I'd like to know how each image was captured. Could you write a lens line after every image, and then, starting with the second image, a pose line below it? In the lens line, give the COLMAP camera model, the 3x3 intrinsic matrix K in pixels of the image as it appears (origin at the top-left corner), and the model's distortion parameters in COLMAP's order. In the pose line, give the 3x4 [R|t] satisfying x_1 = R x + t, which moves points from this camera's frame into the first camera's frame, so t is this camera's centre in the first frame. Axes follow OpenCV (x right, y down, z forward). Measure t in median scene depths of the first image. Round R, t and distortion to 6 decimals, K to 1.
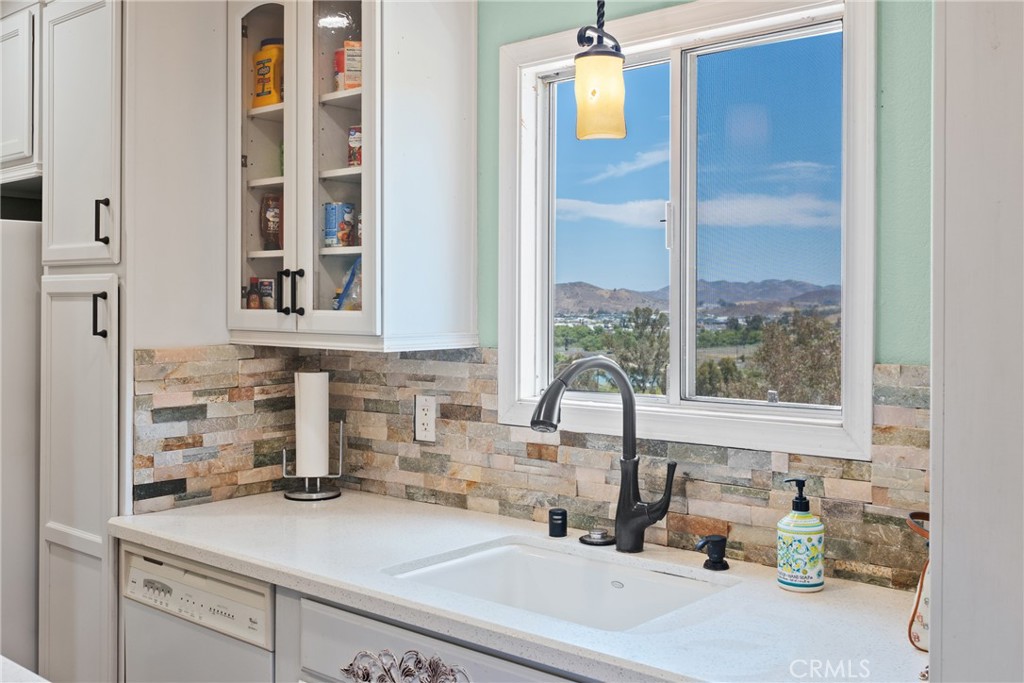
lens RADIAL K [[993.2, 0, 511.4], [0, 993.2, 336.8], [0, 0, 1]] dist [-0.004682, 0.000000]
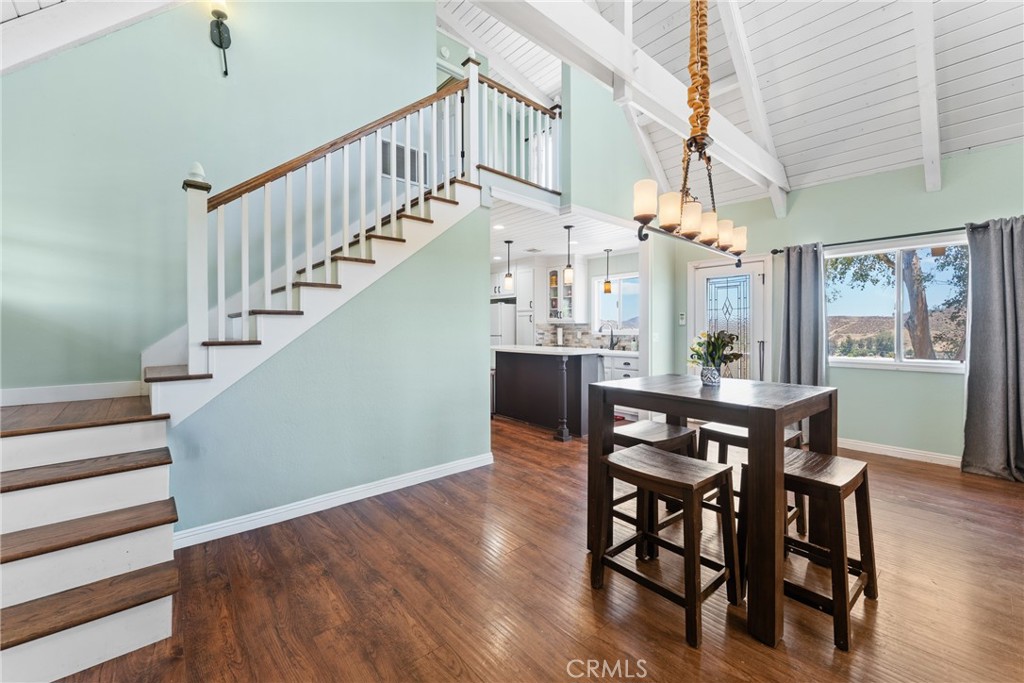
lens RADIAL K [[414.0, 0, 514.2], [0, 414.0, 332.8], [0, 0, 1]] dist [0.000726, 0.000279]
pose [[0.992933, -0.001409, -0.118665, -0.190699], [-0.000897, 0.999812, -0.019379, 0.124659], [0.118670, 0.019349, 0.992745, -1.724664]]
